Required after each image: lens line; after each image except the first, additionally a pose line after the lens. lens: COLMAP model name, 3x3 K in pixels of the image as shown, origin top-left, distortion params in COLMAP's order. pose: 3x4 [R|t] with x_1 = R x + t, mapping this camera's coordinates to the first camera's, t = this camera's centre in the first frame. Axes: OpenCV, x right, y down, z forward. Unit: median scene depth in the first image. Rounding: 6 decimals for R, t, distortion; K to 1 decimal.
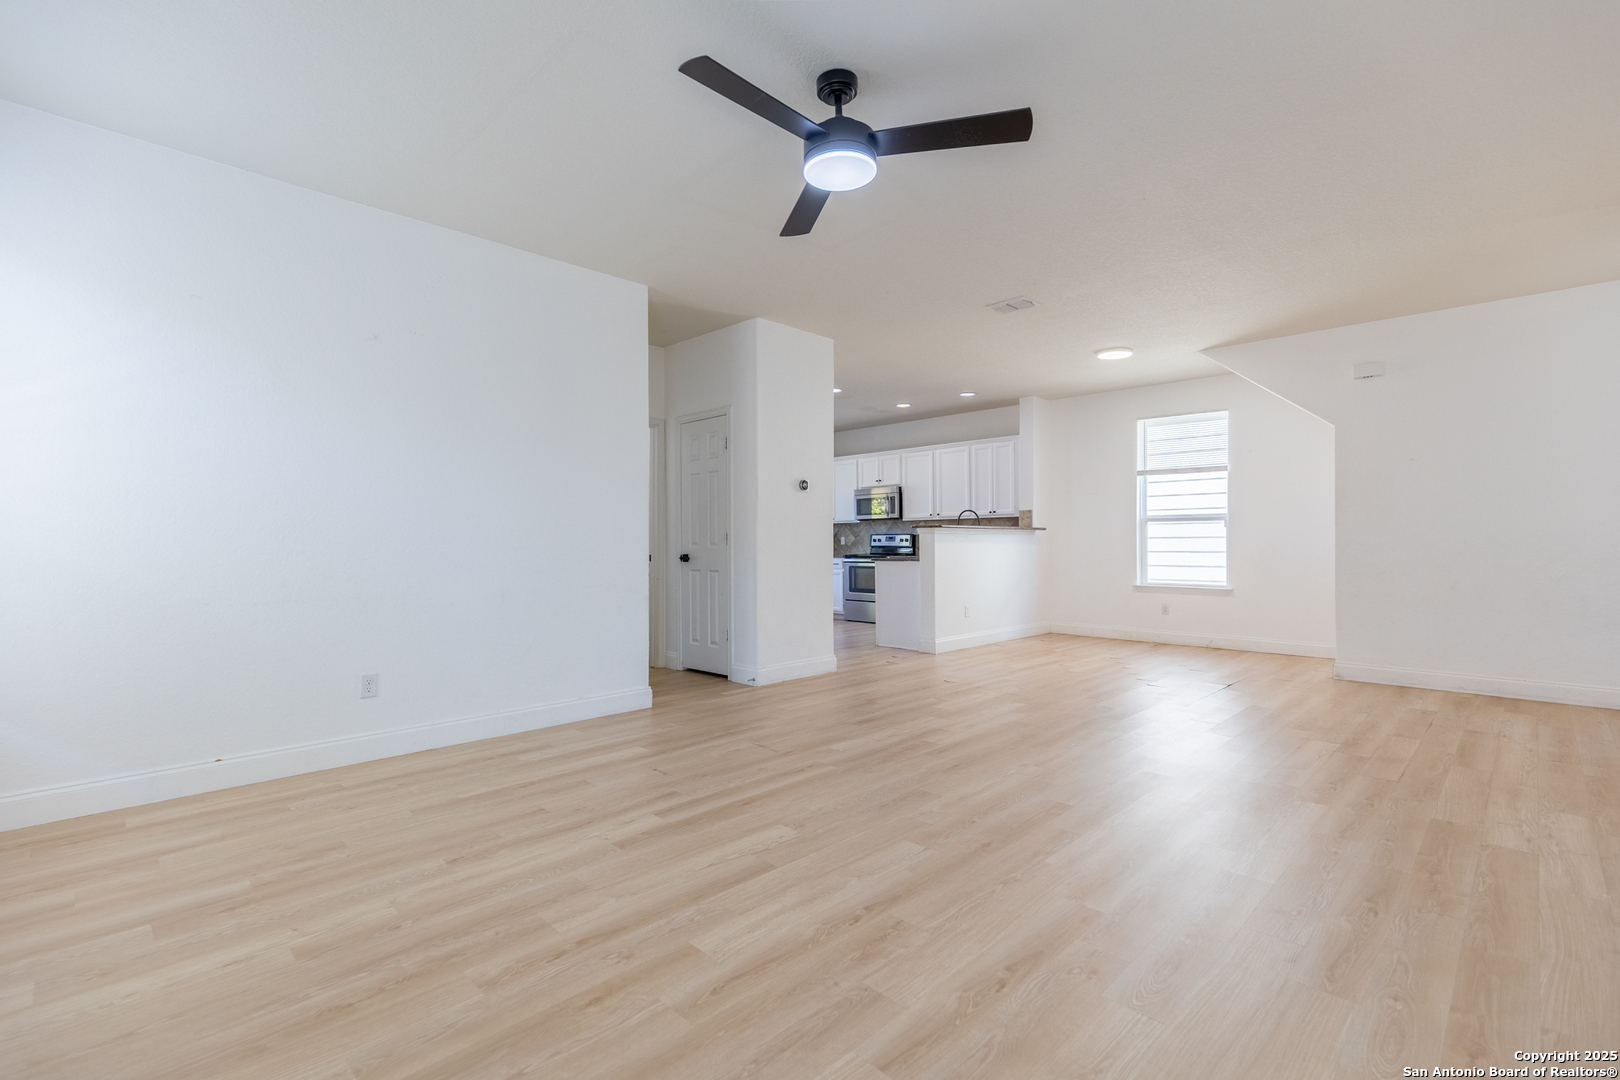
lens RADIAL K [[730.1, 0, 810.0], [0, 730.1, 540.0], [0, 0, 1]] dist [0.001049, 0.000074]
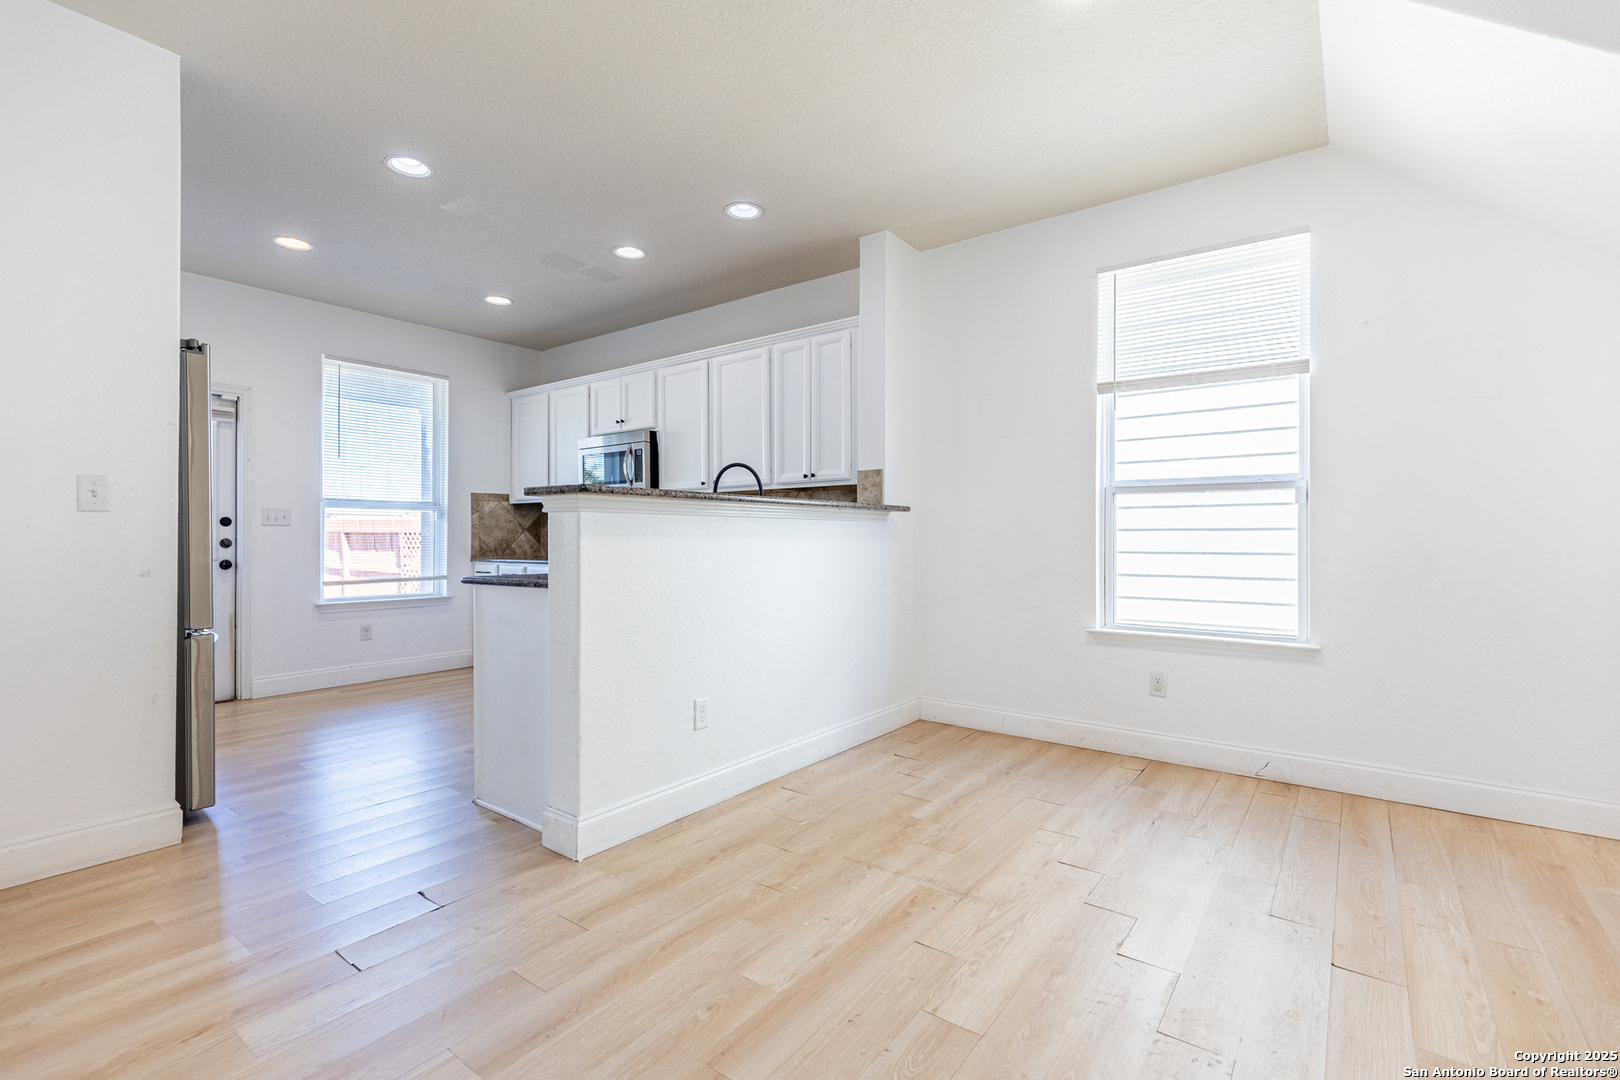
lens RADIAL K [[733.6, 0, 819.3], [0, 733.6, 536.3], [0, 0, 1]] dist [0.001382, -0.000238]
pose [[0.988779, 0.004427, 0.149323, 0.184876], [-0.004702, 0.999988, 0.001488, 0.002324], [-0.149315, -0.002174, 0.988787, 0.512163]]
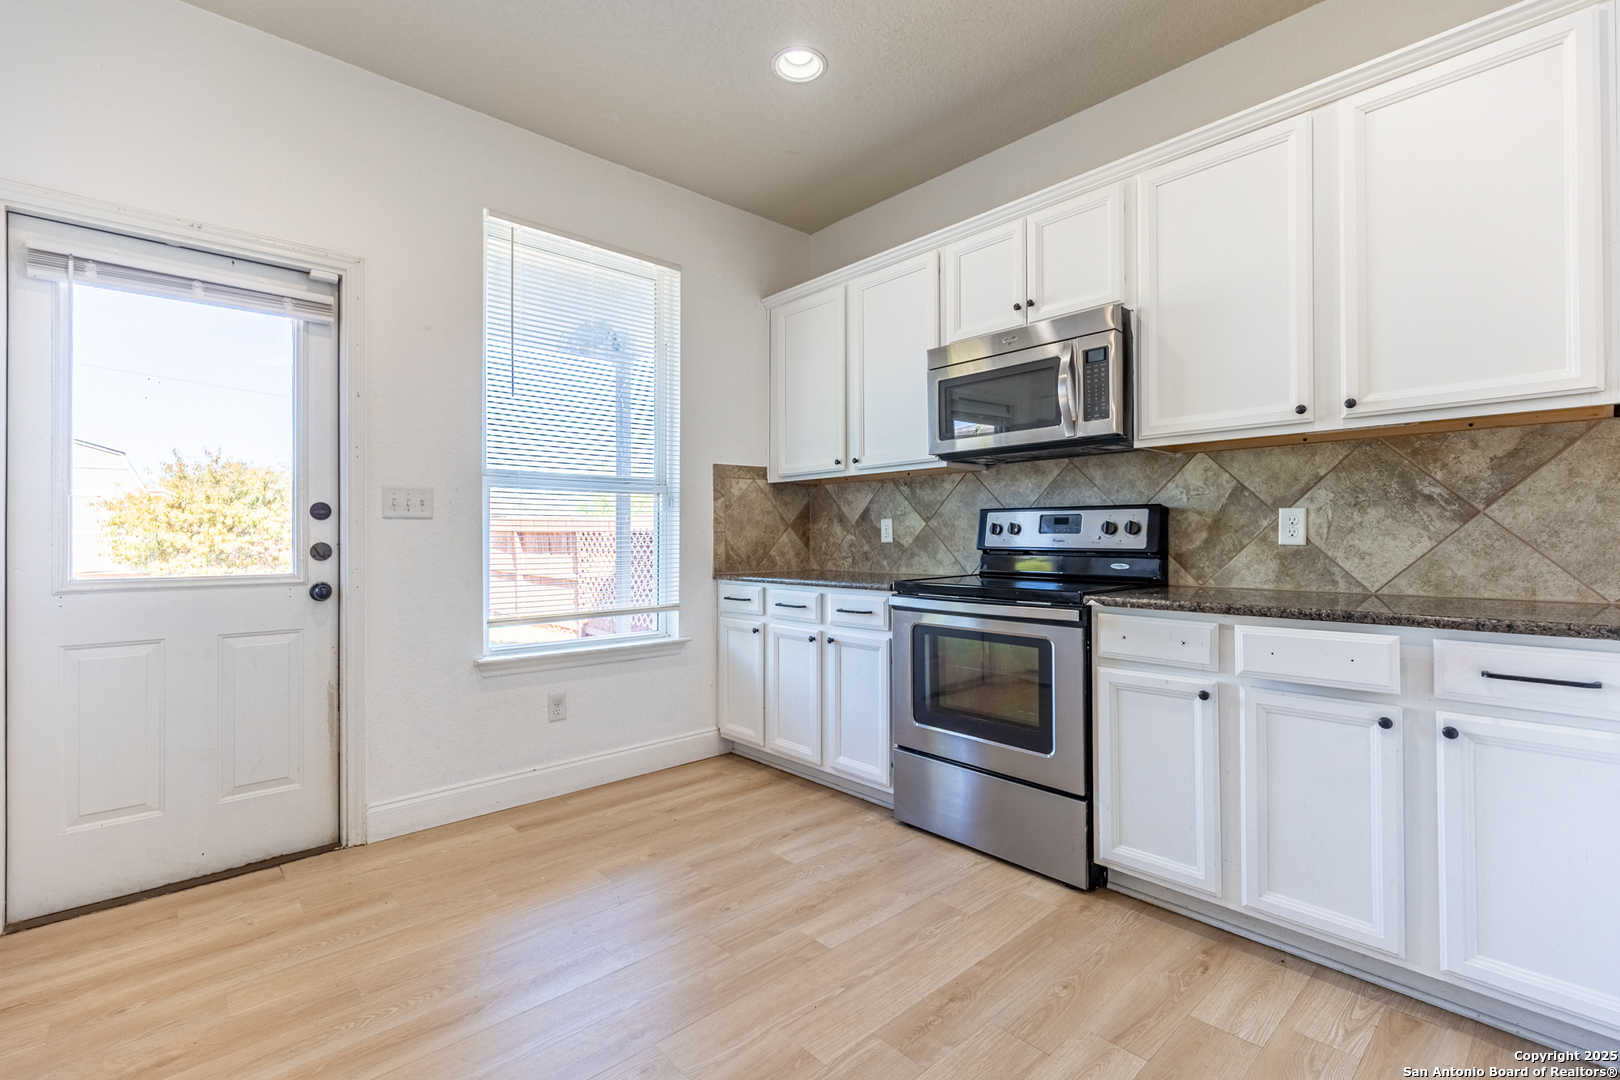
lens RADIAL K [[730.1, 0, 810.0], [0, 730.1, 540.0], [0, 0, 1]] dist [0.001049, 0.000074]
pose [[0.999085, 0.002600, -0.042691, 0.031629], [-0.002248, 0.999963, 0.008299, 0.003004], [0.042711, -0.008196, 0.999054, 0.846067]]
